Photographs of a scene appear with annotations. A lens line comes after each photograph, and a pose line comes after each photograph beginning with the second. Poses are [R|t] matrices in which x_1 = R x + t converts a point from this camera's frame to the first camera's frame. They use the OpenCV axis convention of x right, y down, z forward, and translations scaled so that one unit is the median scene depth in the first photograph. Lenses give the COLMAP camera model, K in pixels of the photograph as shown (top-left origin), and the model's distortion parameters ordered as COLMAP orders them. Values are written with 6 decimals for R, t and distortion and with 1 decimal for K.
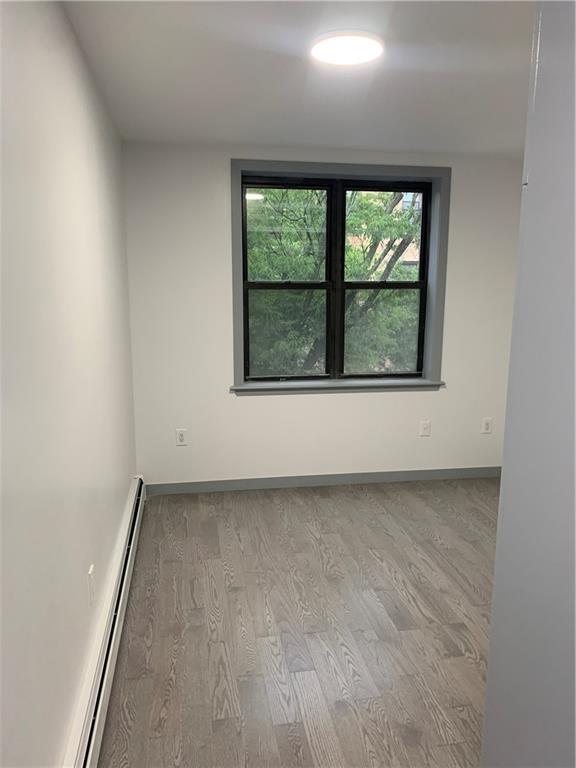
lens RADIAL K [[588.9, 0, 288.1], [0, 588.9, 376.5], [0, 0, 1]] dist [0.028311, -0.019687]
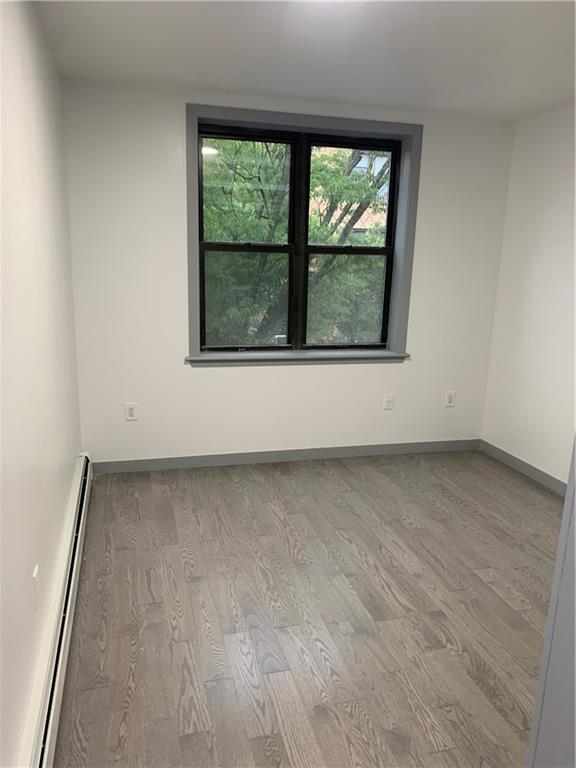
lens RADIAL K [[588.9, 0, 287.2], [0, 588.9, 380.0], [0, 0, 1]] dist [0.028311, -0.019687]
pose [[0.995552, 0.004904, 0.094086, -0.028671], [-0.010748, 0.998036, 0.061707, -0.006244], [-0.093598, -0.062444, 0.993650, 0.070959]]
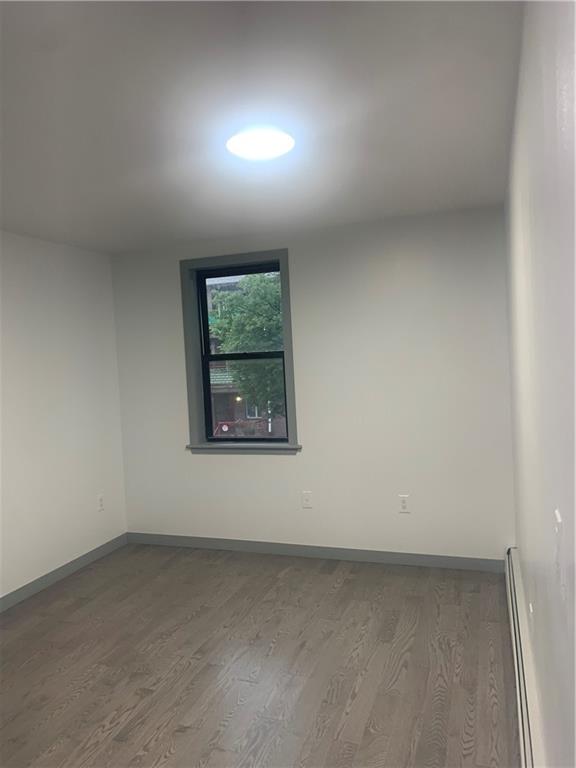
lens RADIAL K [[588.9, 0, 295.9], [0, 588.9, 367.4], [0, 0, 1]] dist [0.028311, -0.019687]
pose [[0.858463, -0.033965, -0.511750, 0.947641], [-0.025191, 0.993808, -0.108218, -0.019282], [0.512257, 0.105793, 0.852291, 0.124110]]
